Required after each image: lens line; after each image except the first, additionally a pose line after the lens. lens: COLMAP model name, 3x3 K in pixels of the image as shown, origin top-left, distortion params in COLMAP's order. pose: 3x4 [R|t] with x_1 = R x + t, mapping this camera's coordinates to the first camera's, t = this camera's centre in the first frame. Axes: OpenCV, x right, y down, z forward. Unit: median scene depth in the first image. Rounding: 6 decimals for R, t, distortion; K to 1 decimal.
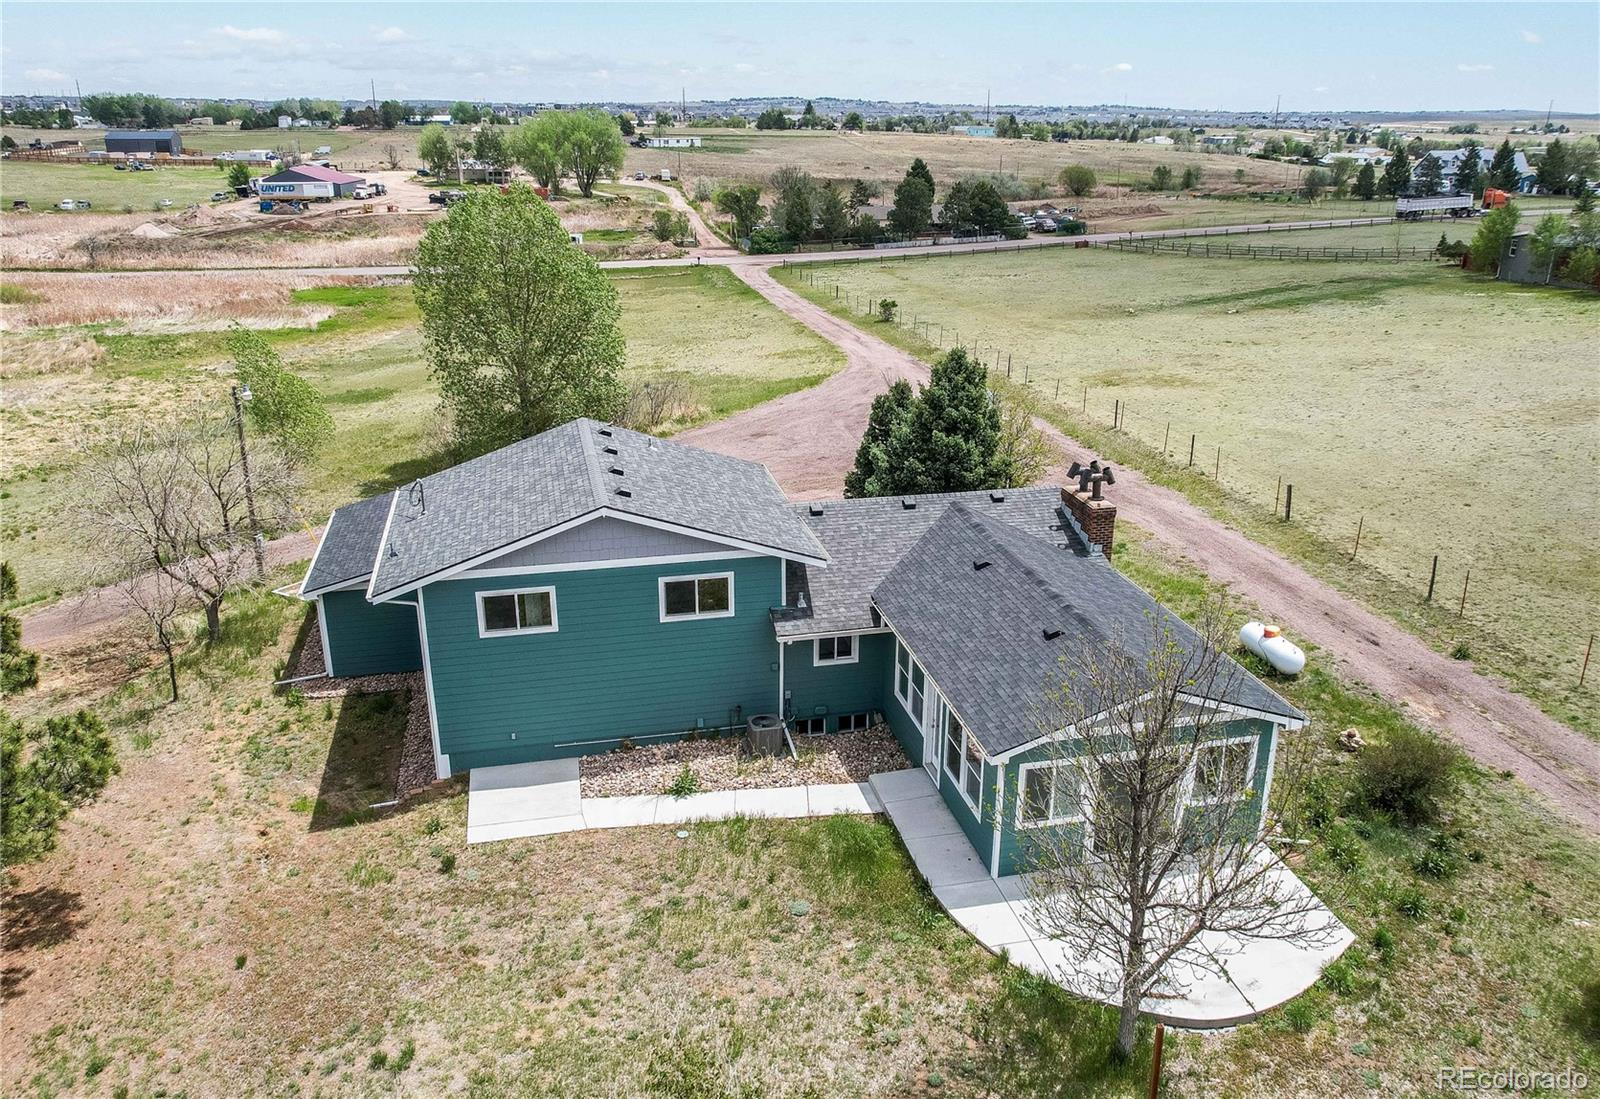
lens RADIAL K [[1311.8, 0, 802.3], [0, 1311.8, 546.6], [0, 0, 1]] dist [-0.043677, 0.028692]
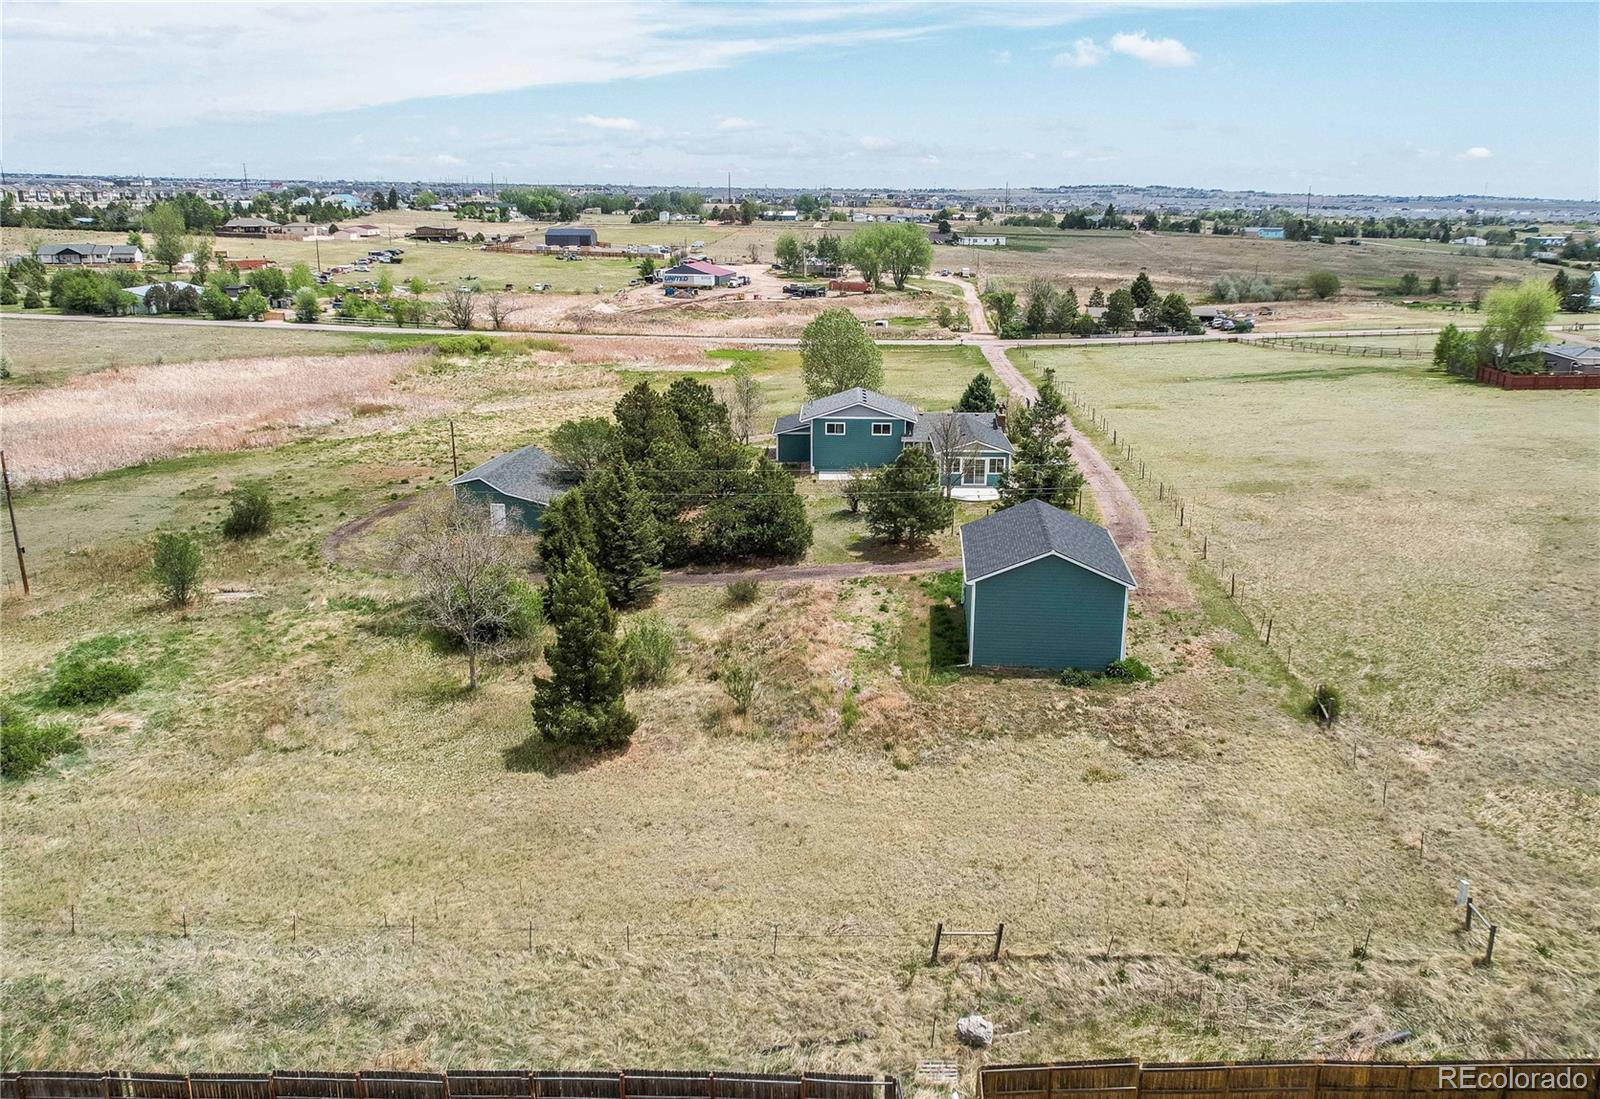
lens RADIAL K [[1311.8, 0, 801.6], [0, 1311.8, 554.1], [0, 0, 1]] dist [-0.043677, 0.028692]
pose [[0.970574, 0.071088, -0.230070, 0.062226], [-0.083212, 0.995586, -0.043415, 0.061183], [0.225968, 0.061282, 0.972205, -0.285461]]
